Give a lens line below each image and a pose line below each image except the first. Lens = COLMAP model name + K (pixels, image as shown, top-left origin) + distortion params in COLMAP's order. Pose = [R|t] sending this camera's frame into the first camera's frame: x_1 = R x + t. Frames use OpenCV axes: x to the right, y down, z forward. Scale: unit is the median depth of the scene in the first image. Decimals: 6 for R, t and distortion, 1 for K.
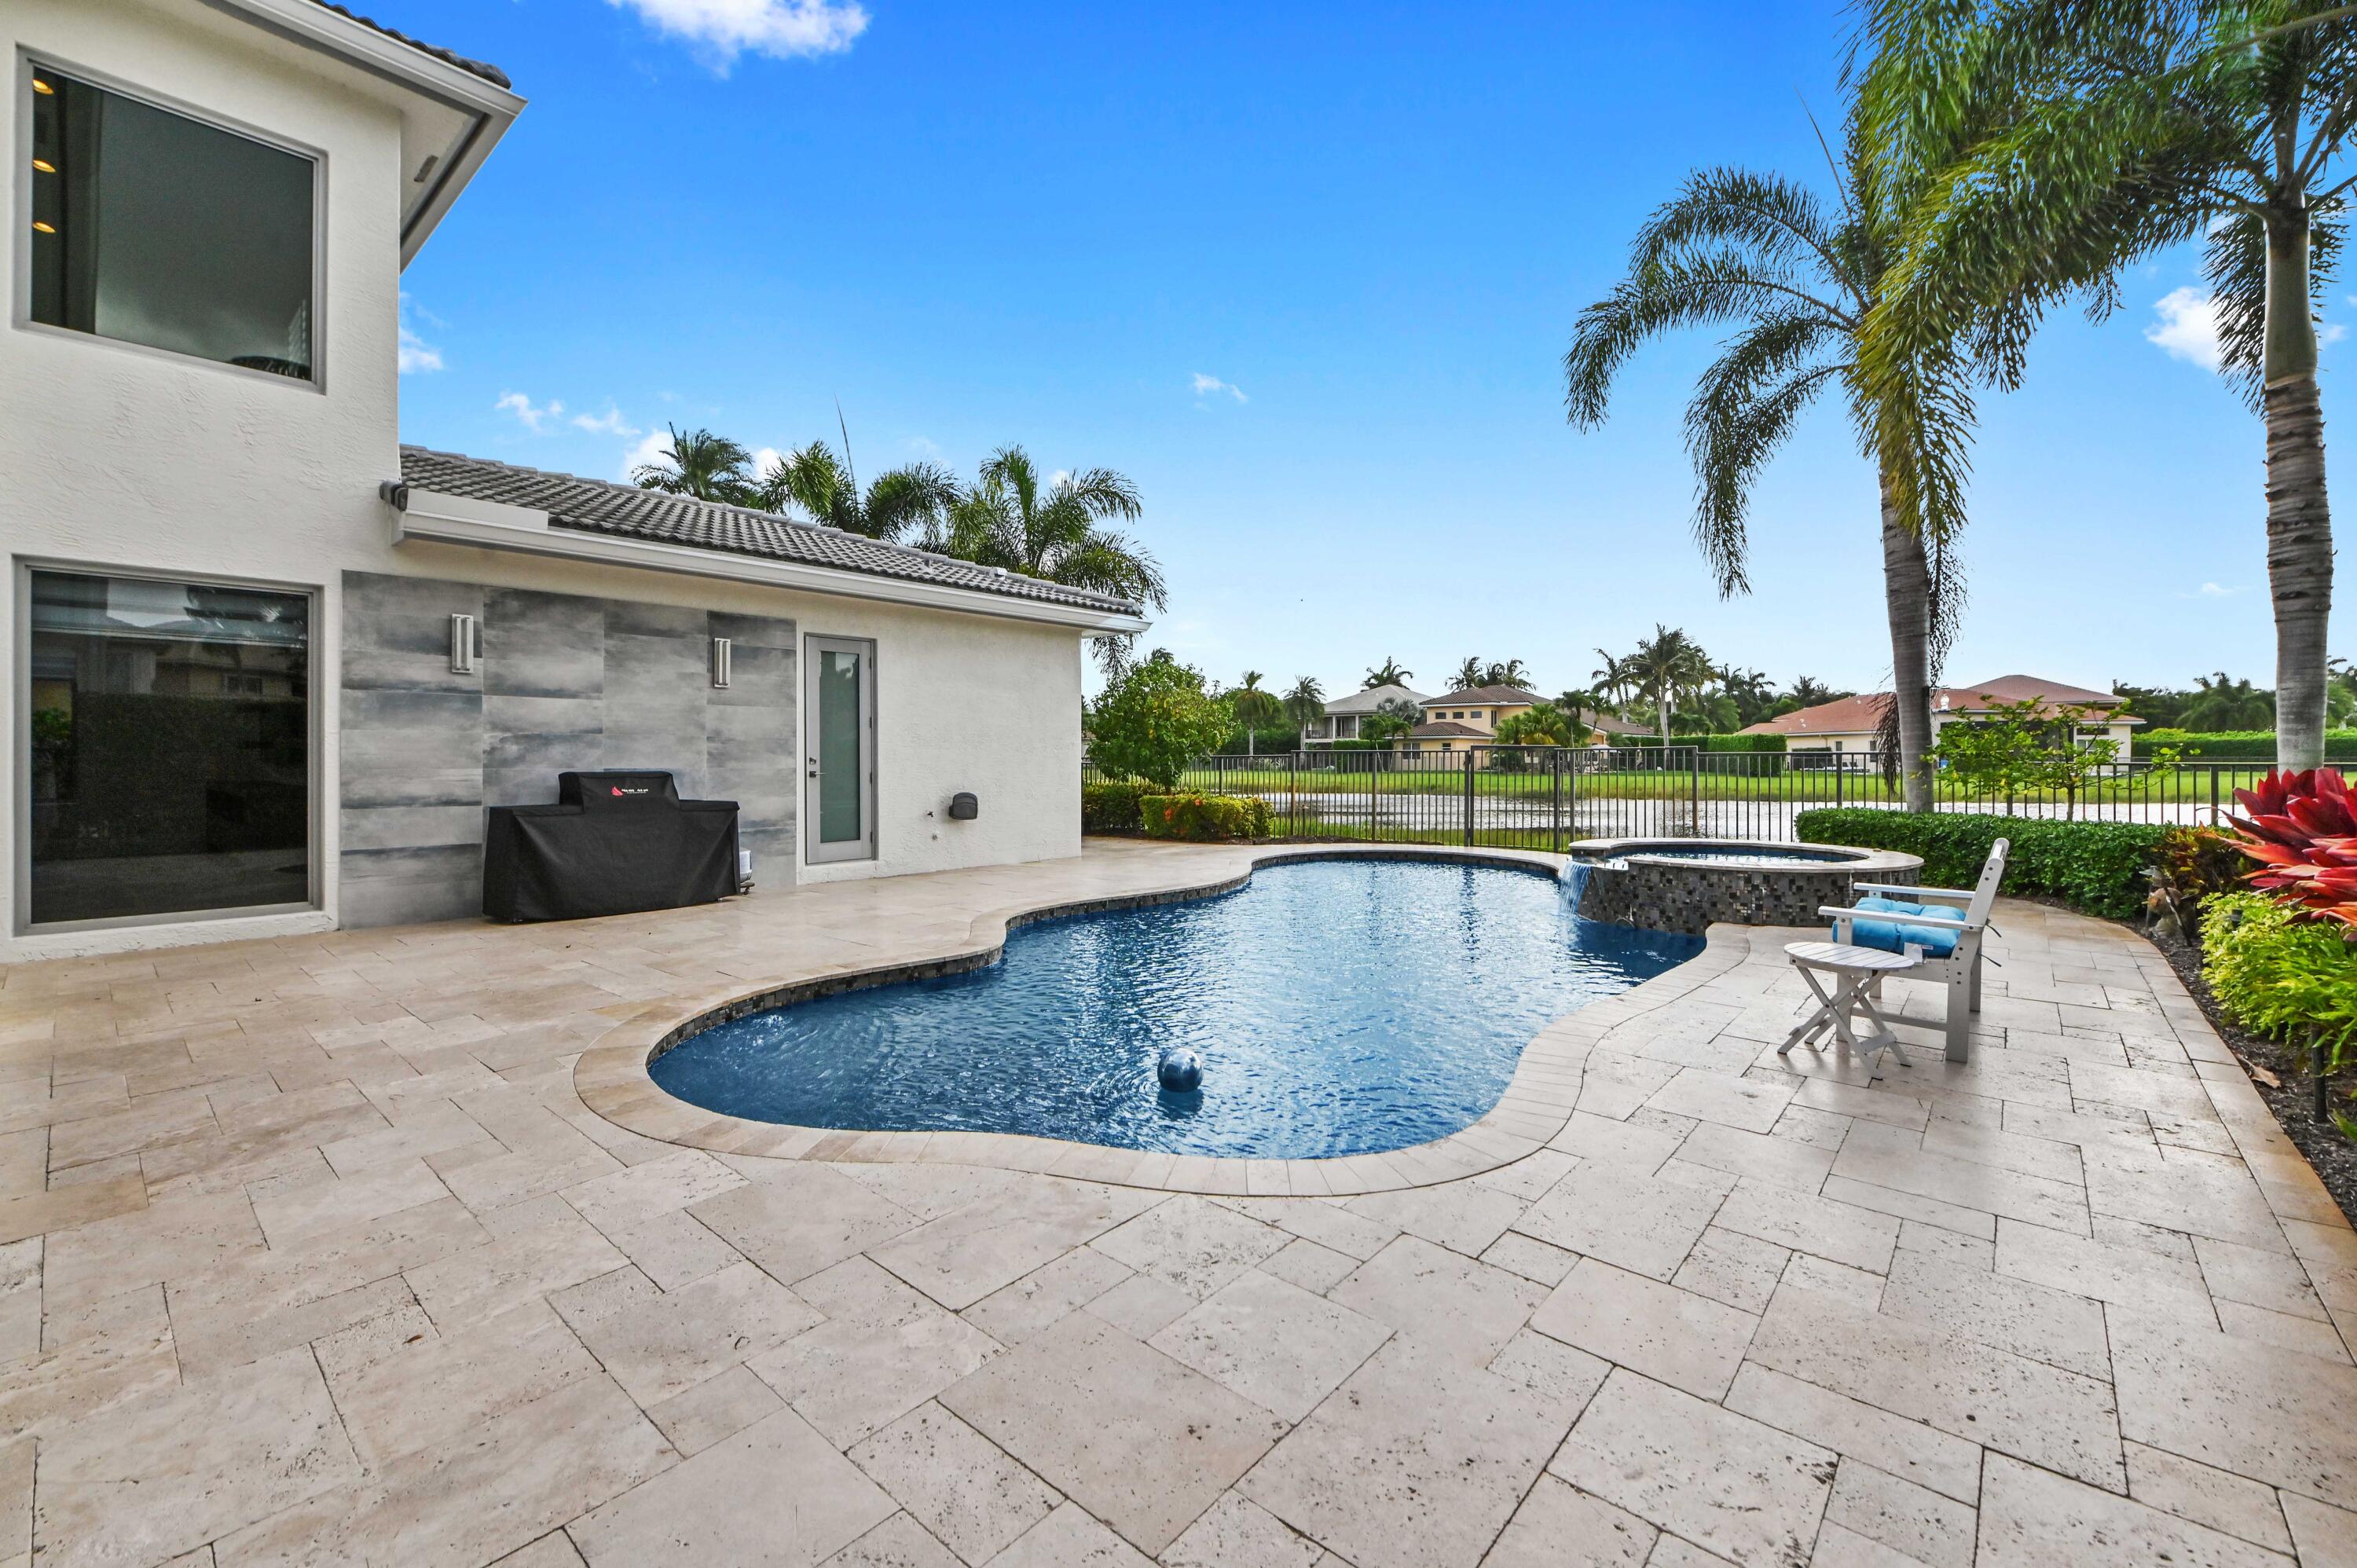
lens RADIAL K [[980.1, 0, 1170.8], [0, 980.1, 762.0], [0, 0, 1]] dist [0.000700, -0.005922]
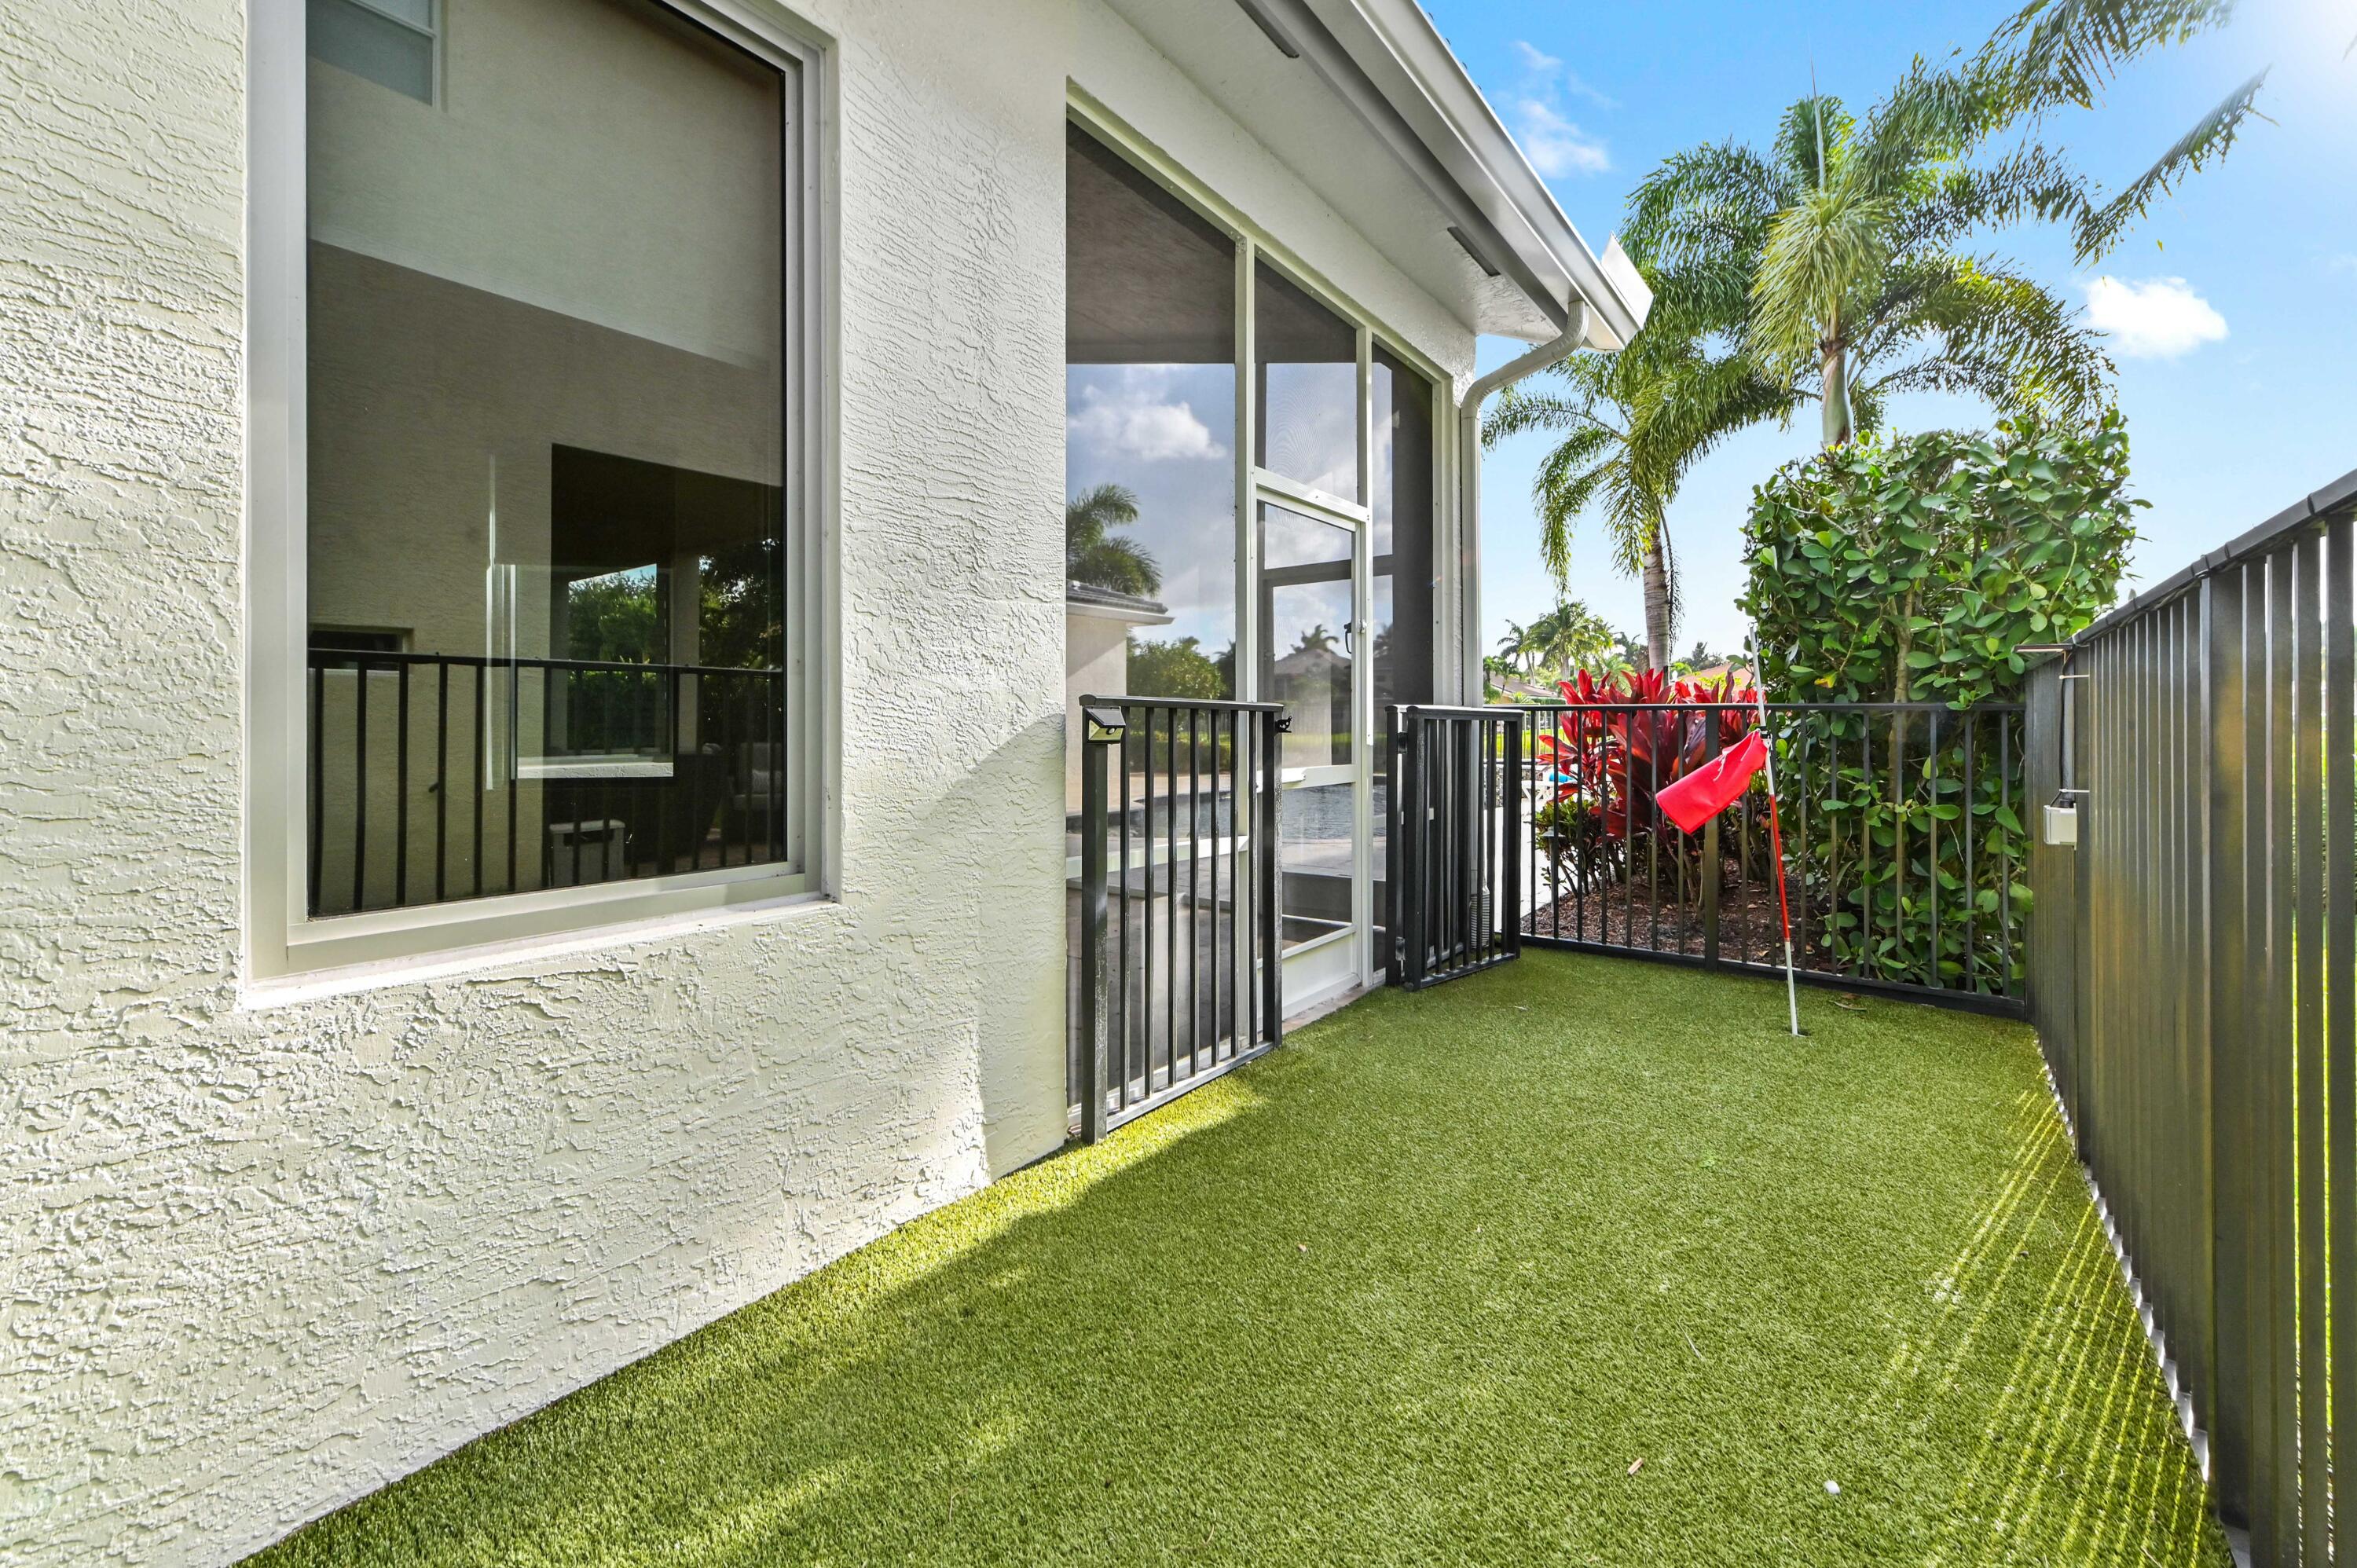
lens RADIAL K [[1000.4, 0, 1186.3], [0, 1000.4, 738.9], [0, 0, 1]] dist [0.000360, -0.006571]
pose [[0.995428, 0.000332, 0.095519, -0.164115], [-0.001820, 0.999878, 0.015495, 0.016824], [-0.095503, -0.015598, 0.995307, -0.538822]]
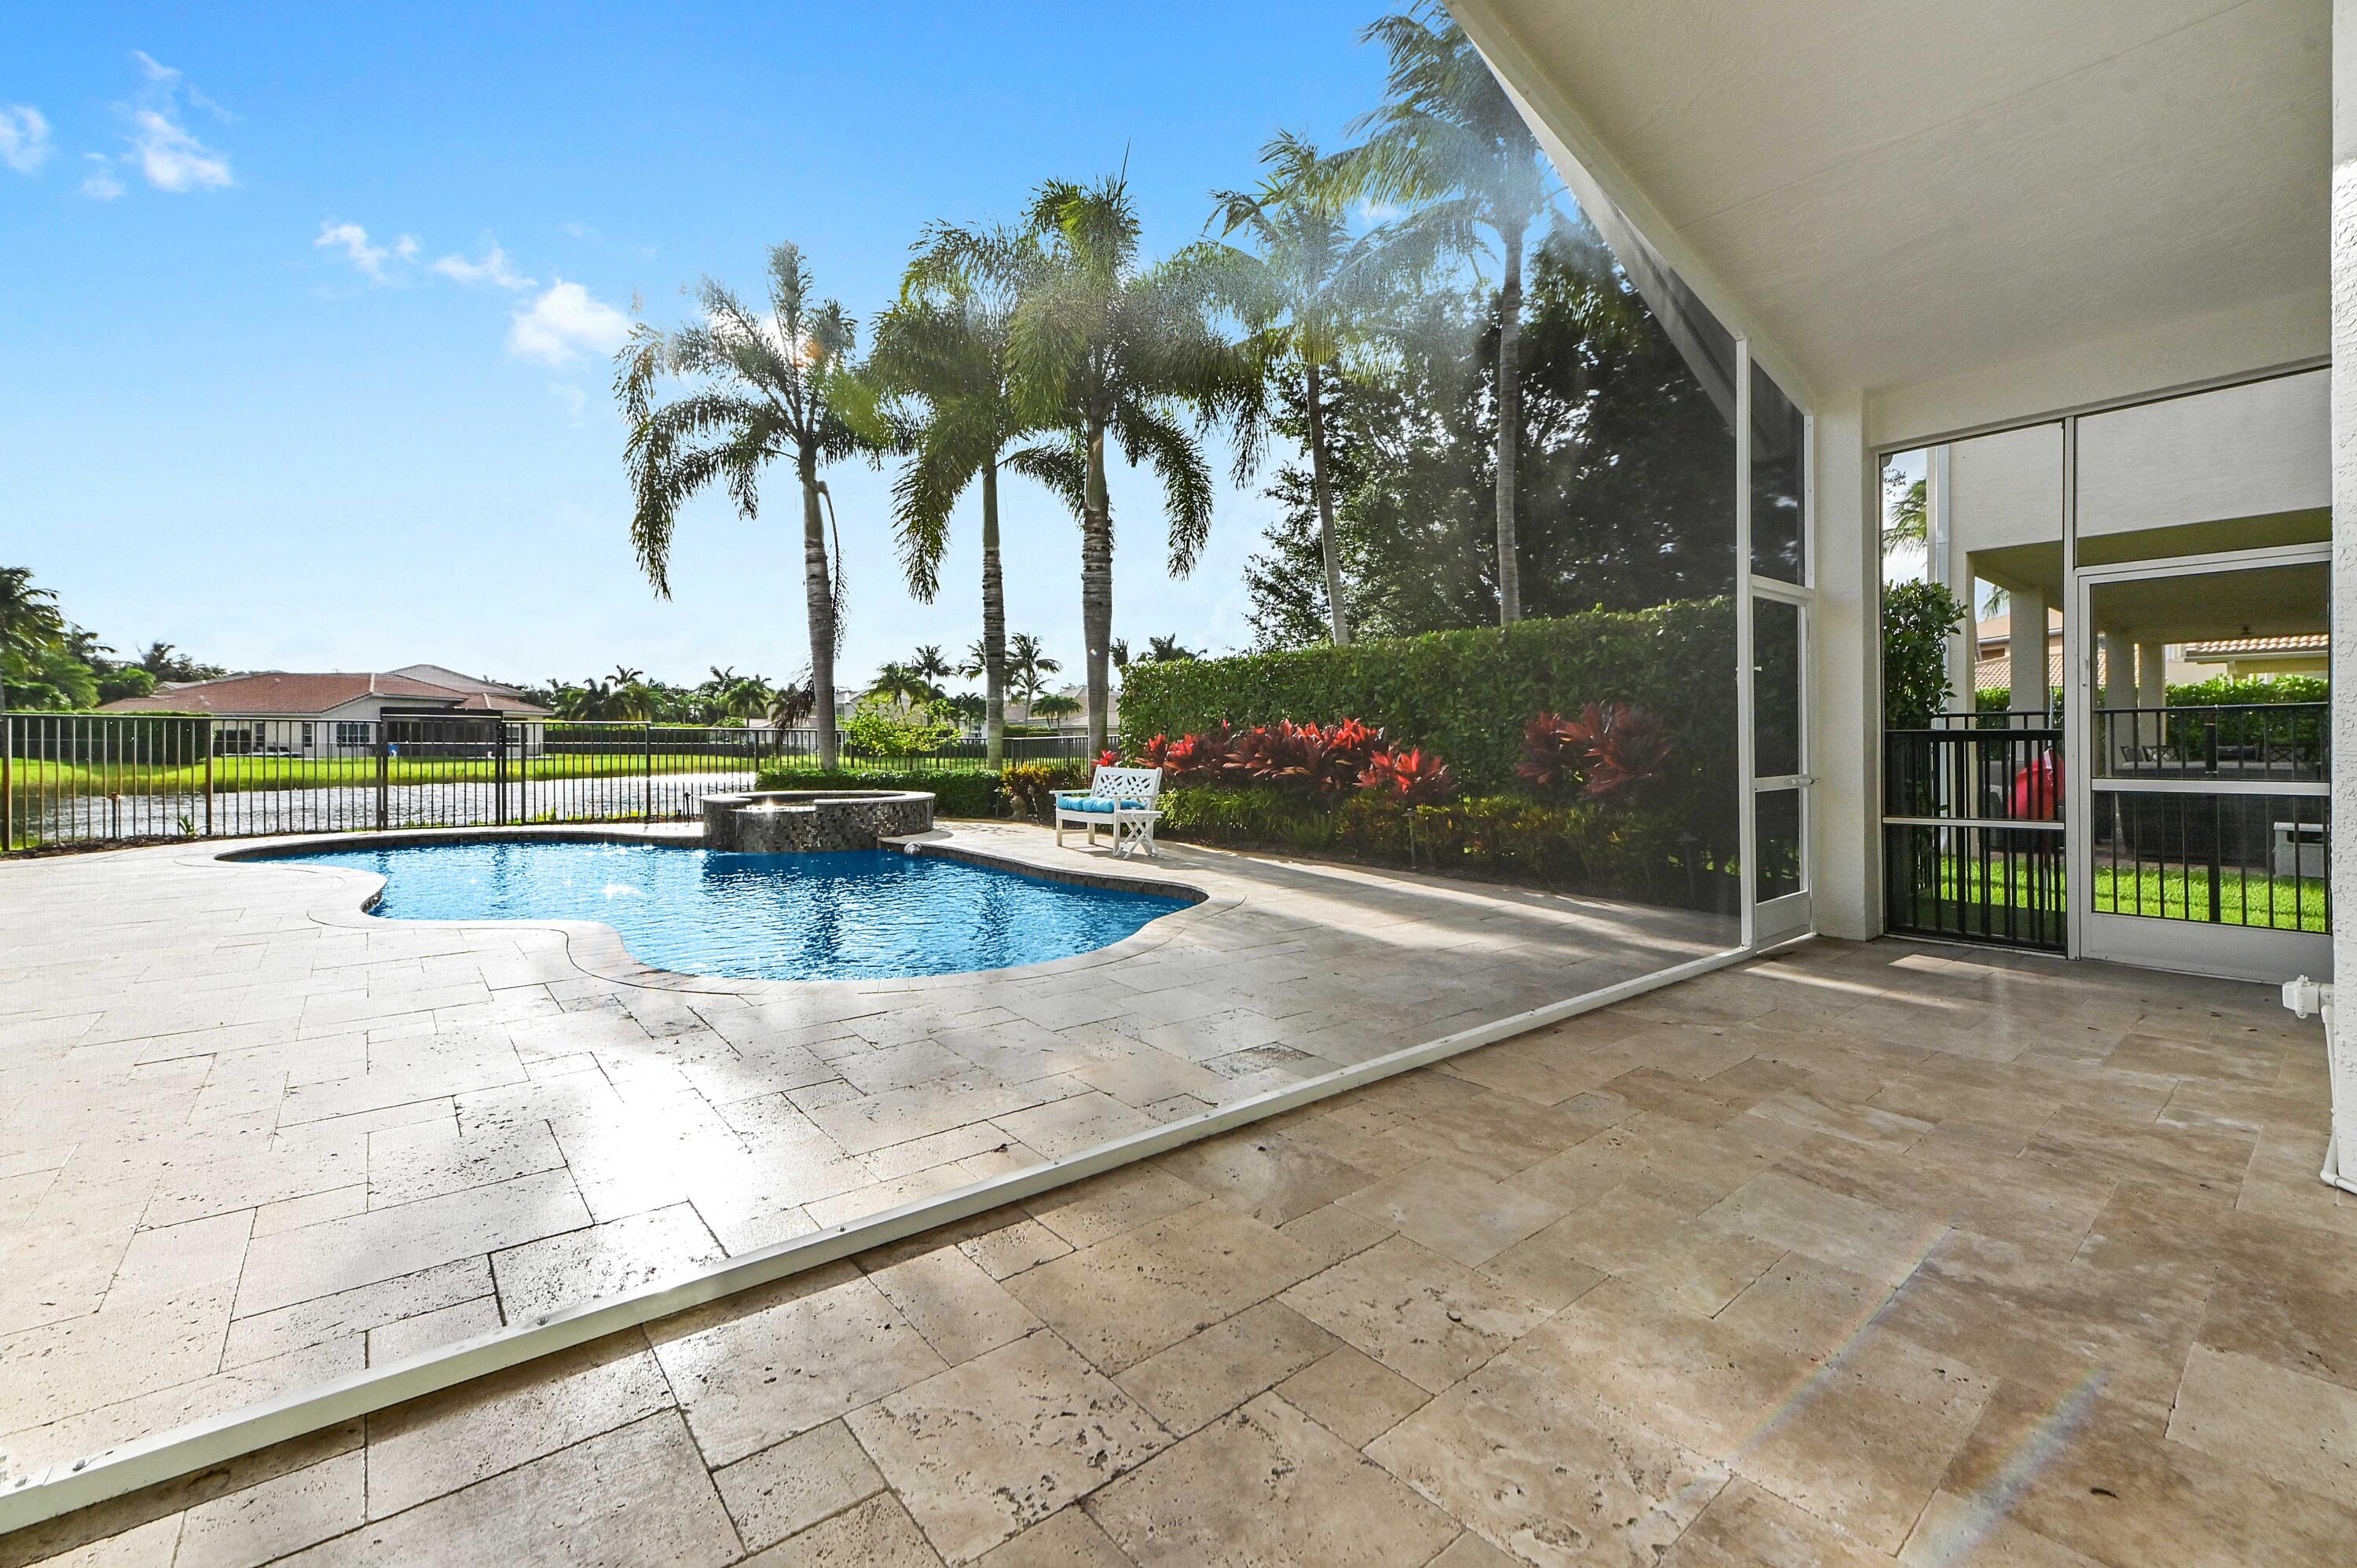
lens RADIAL K [[1000.4, 0, 1186.3], [0, 1000.4, 738.9], [0, 0, 1]] dist [0.000360, -0.006571]
pose [[0.164506, 0.007311, 0.986349, -0.605752], [0.002272, 0.999967, -0.007791, 0.015709], [-0.986374, 0.003523, 0.164484, 0.182409]]
